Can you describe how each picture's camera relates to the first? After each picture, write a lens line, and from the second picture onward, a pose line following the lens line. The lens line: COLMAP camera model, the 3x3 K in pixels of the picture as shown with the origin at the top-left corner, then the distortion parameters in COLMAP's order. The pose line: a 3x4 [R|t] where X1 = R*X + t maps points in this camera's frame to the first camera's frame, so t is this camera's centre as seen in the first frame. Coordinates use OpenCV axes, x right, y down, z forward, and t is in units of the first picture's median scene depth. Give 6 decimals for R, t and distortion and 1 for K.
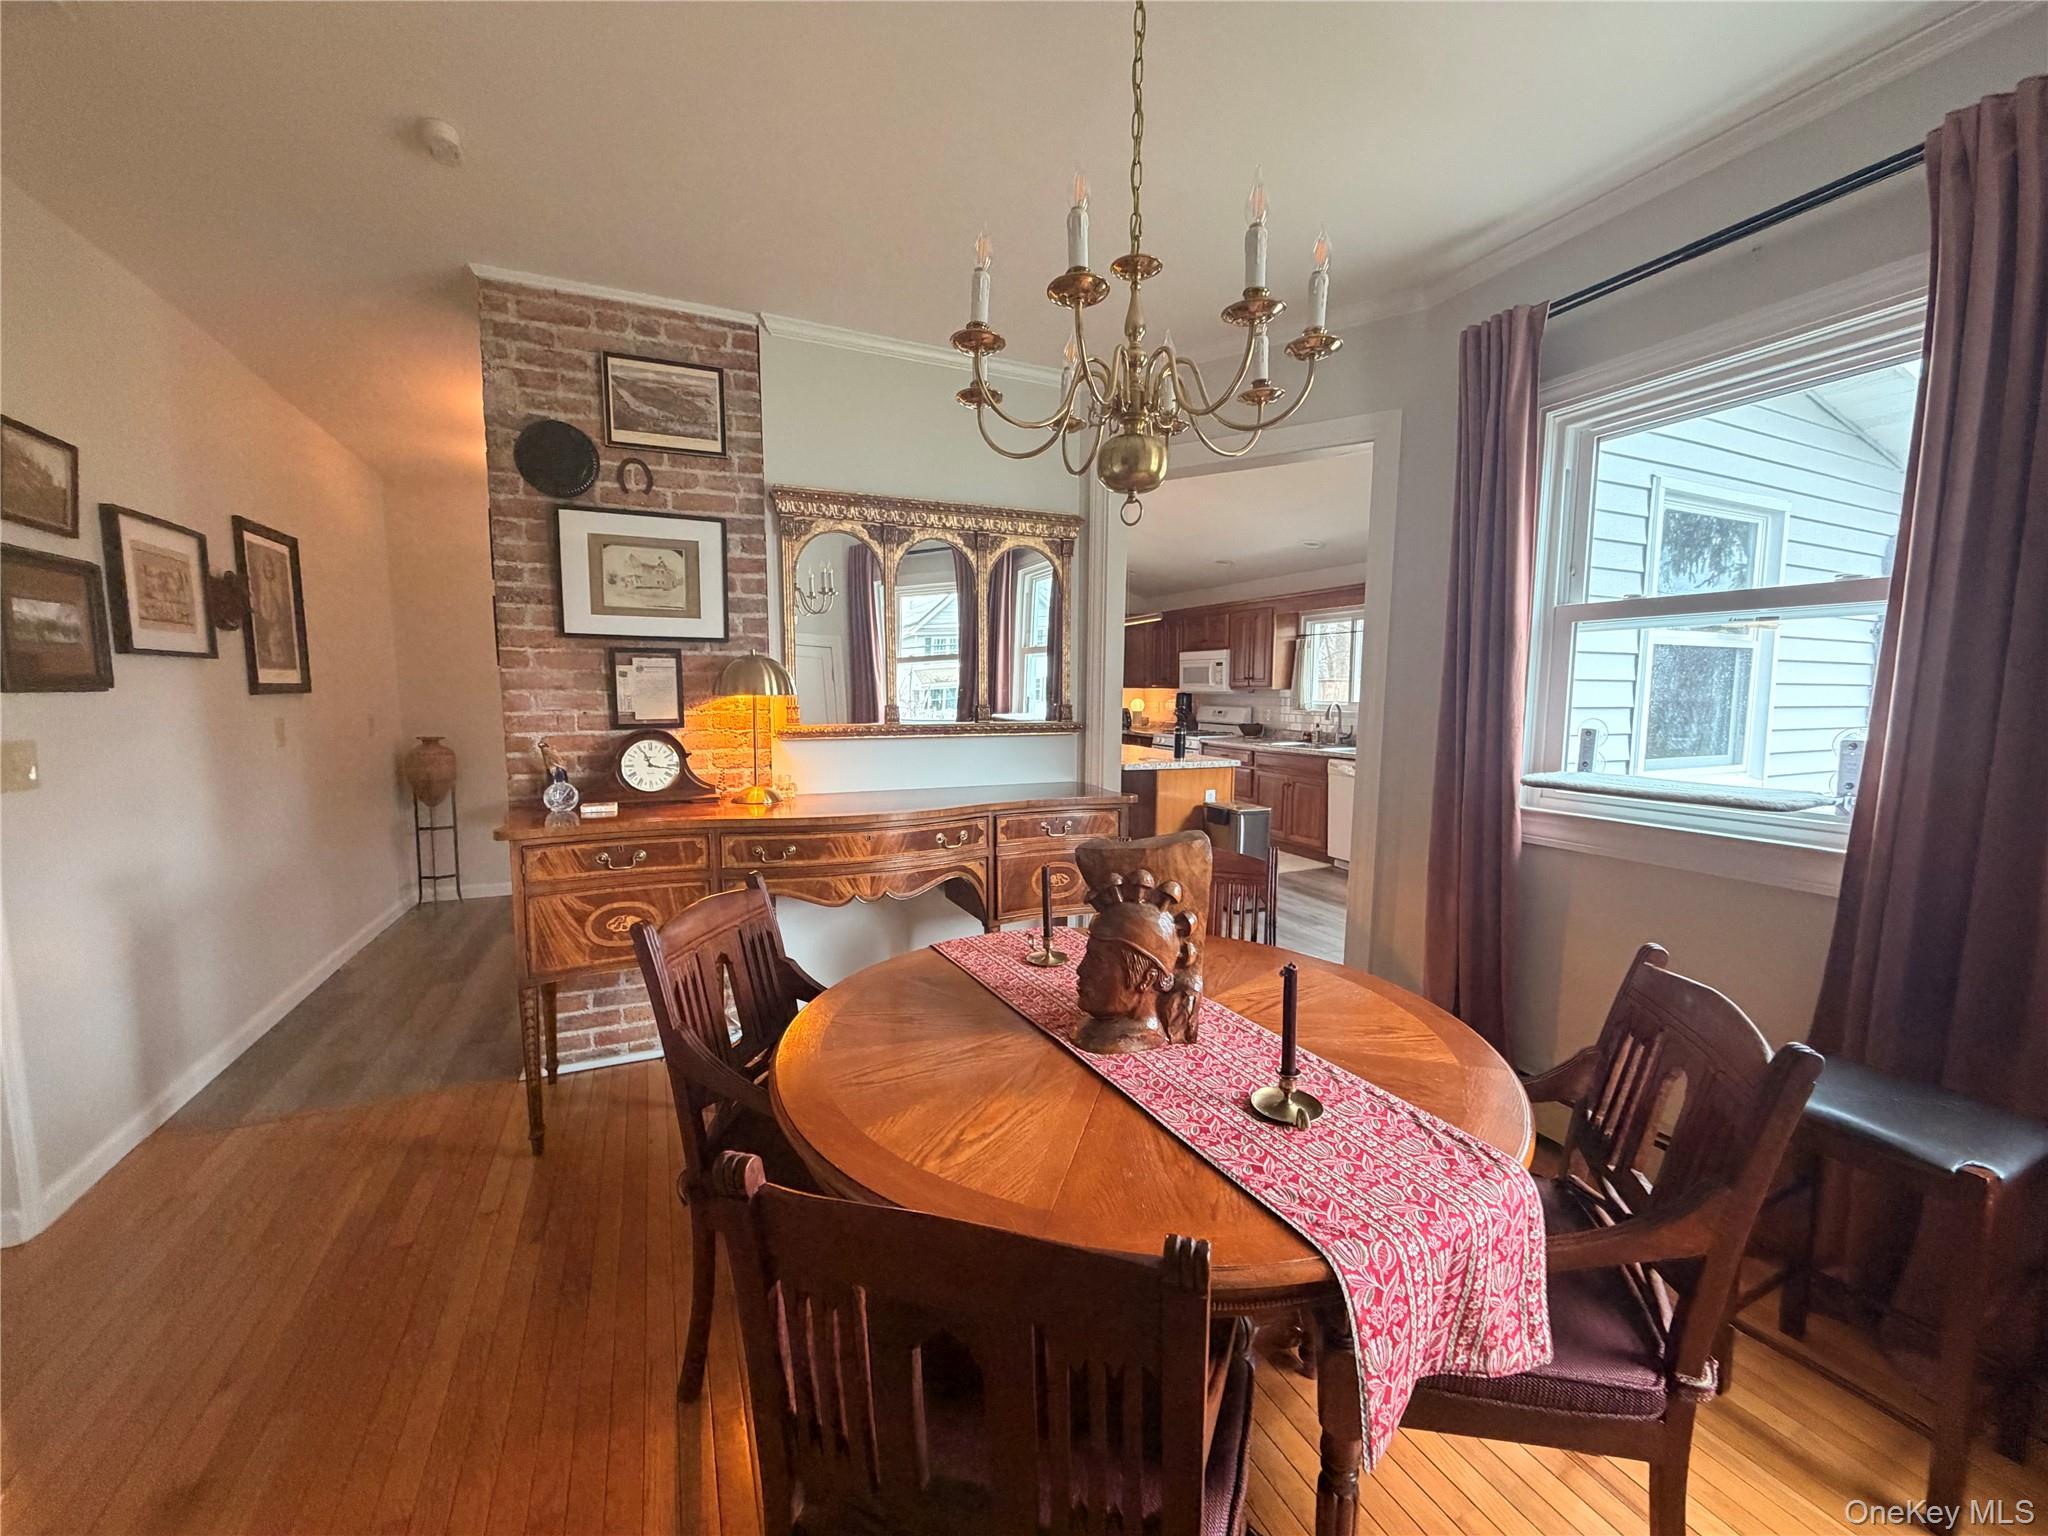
lens RADIAL K [[808.3, 0, 1022.6], [0, 808.3, 771.2], [0, 0, 1]] dist [0.001418, -0.000046]
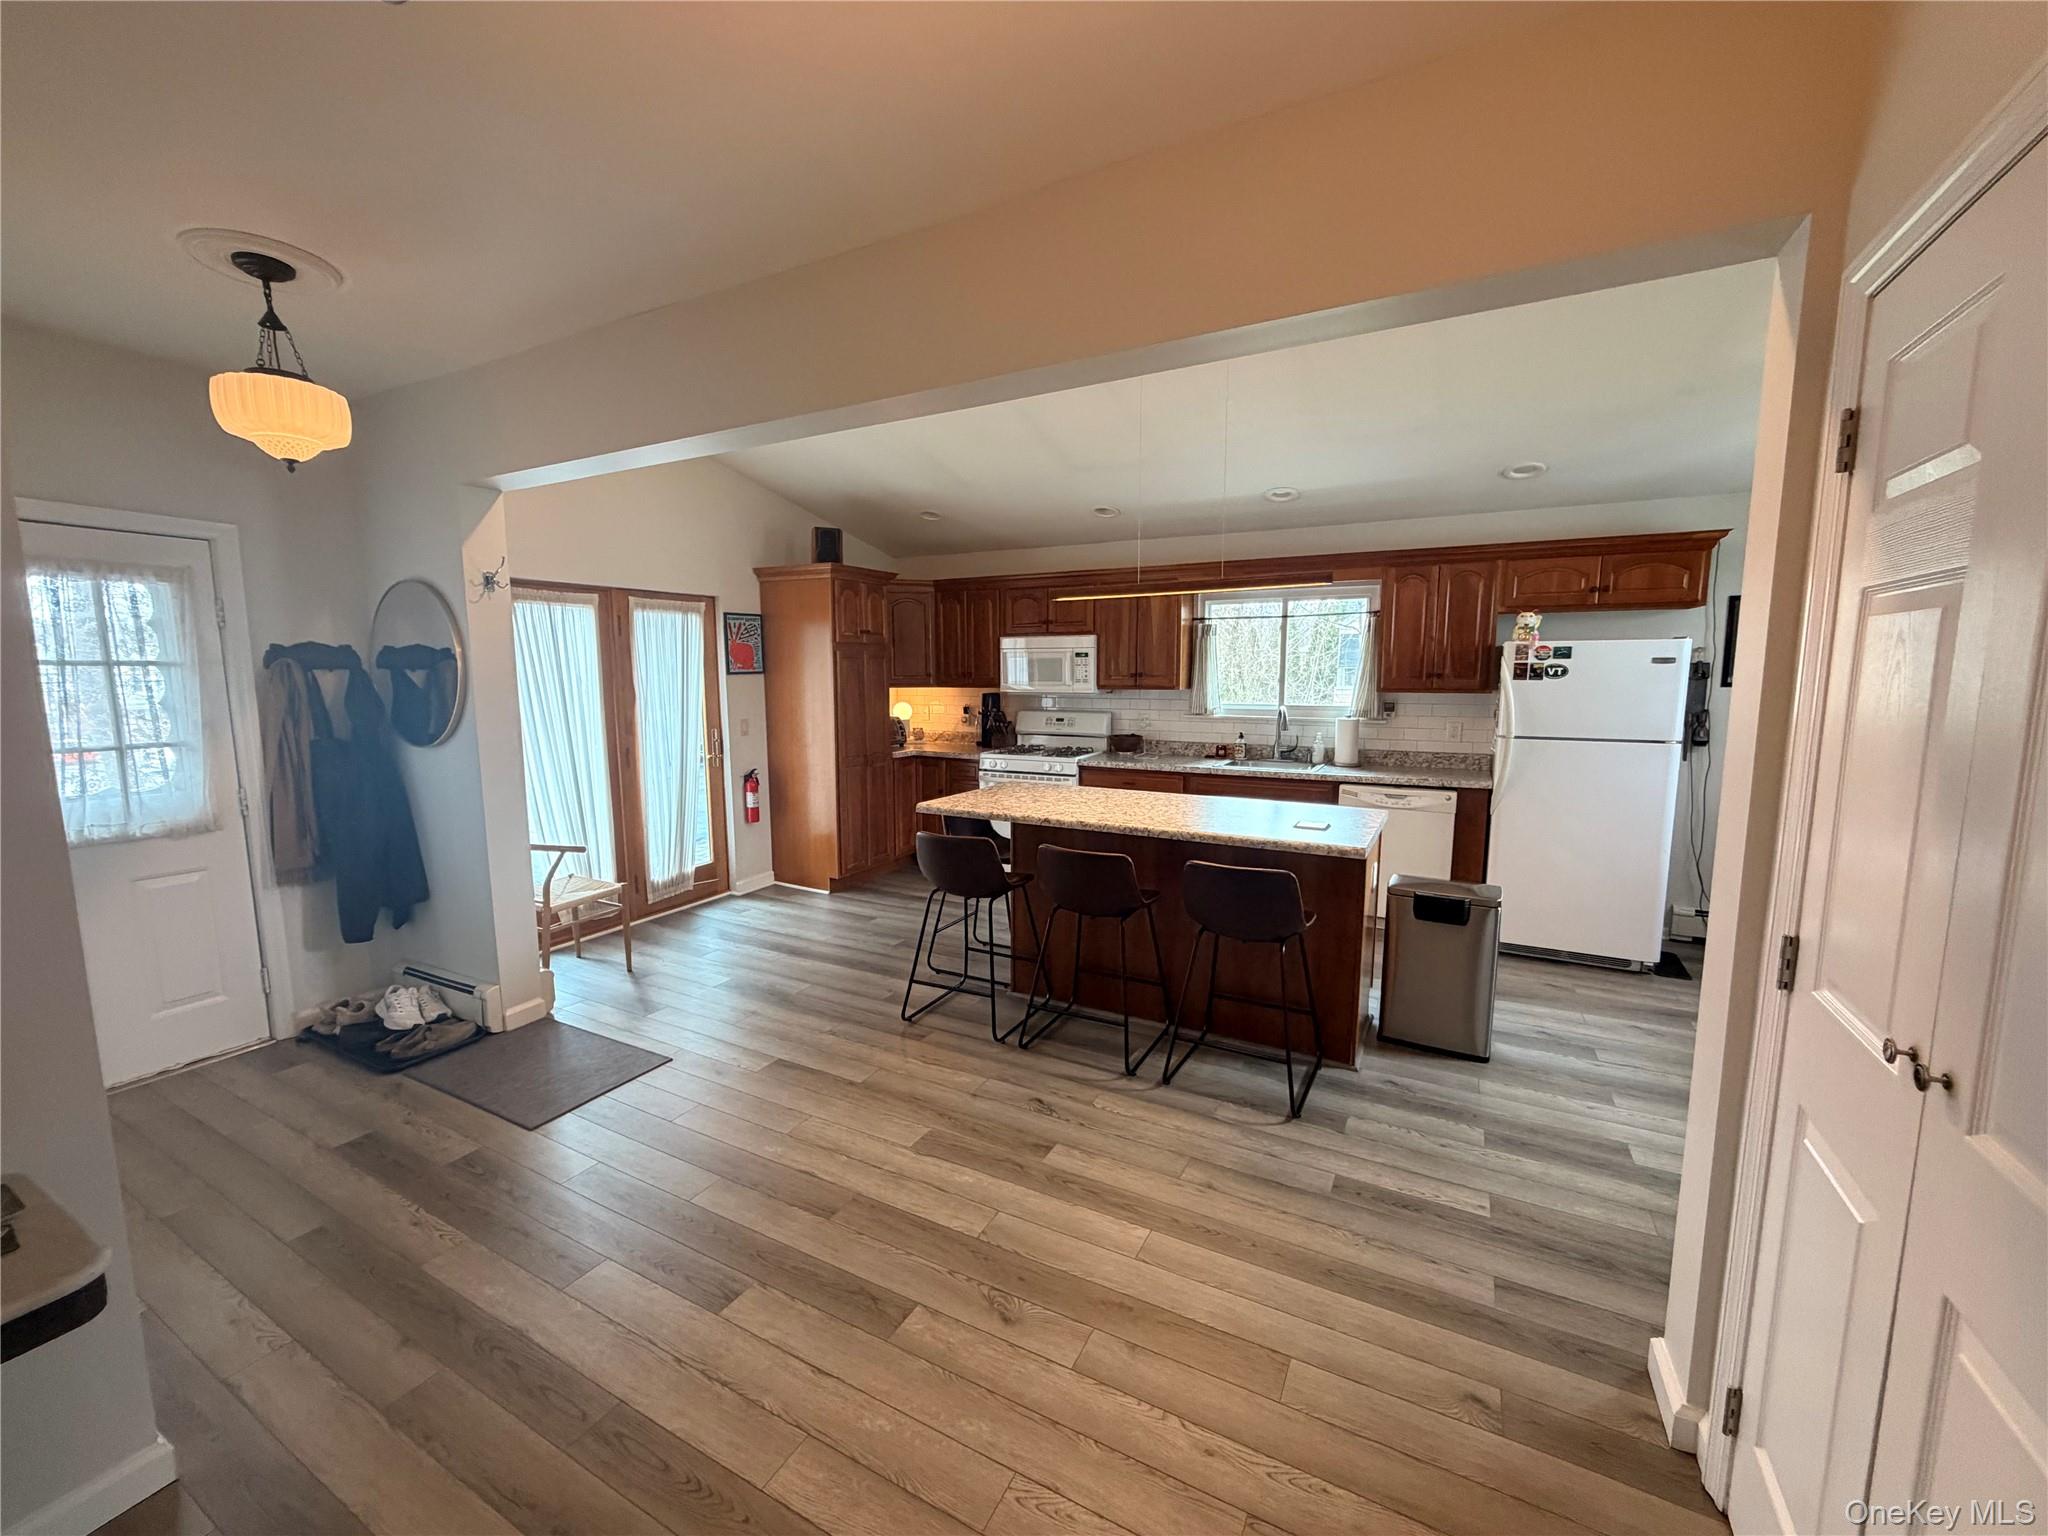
lens RADIAL K [[808.3, 0, 1022.6], [0, 808.3, 771.2], [0, 0, 1]] dist [0.001418, -0.000046]
pose [[0.792547, -0.083462, 0.604072, -0.257909], [0.070117, 0.996492, 0.045686, -0.069758], [-0.605766, 0.006147, 0.795619, 0.488365]]
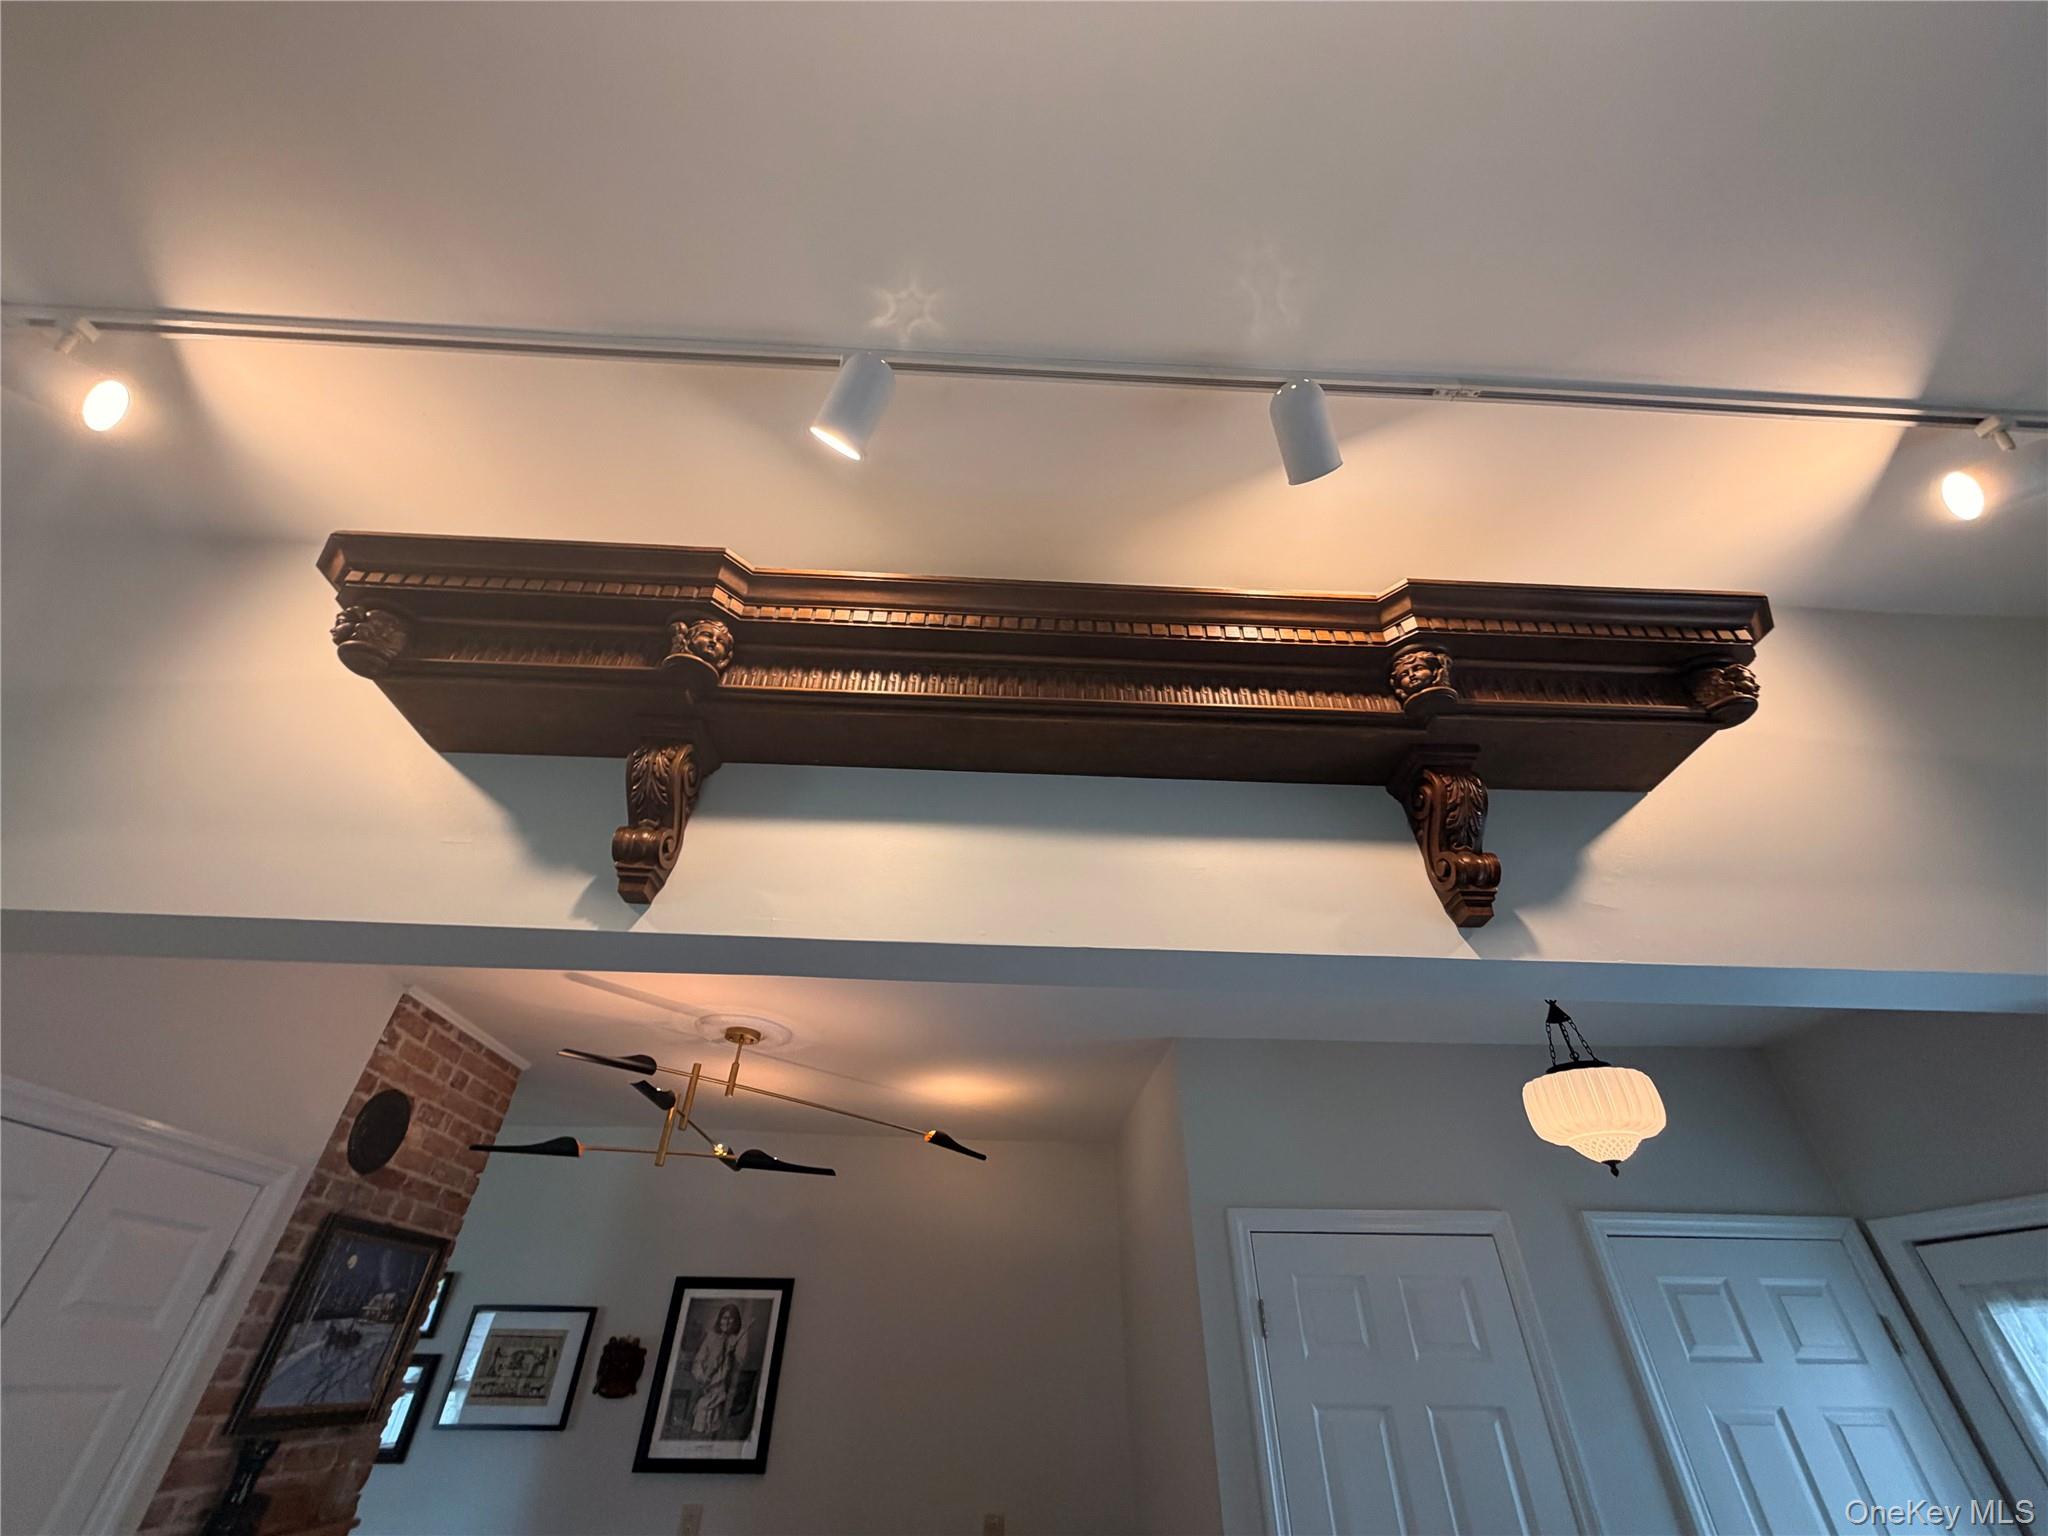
lens RADIAL K [[808.3, 0, 1022.6], [0, 808.3, 771.2], [0, 0, 1]] dist [0.001418, -0.000046]
pose [[-0.373554, -0.562962, -0.737246, 0.062767], [-0.108363, 0.815823, -0.568058, -0.125278], [0.921257, -0.132311, -0.365758, 0.837953]]
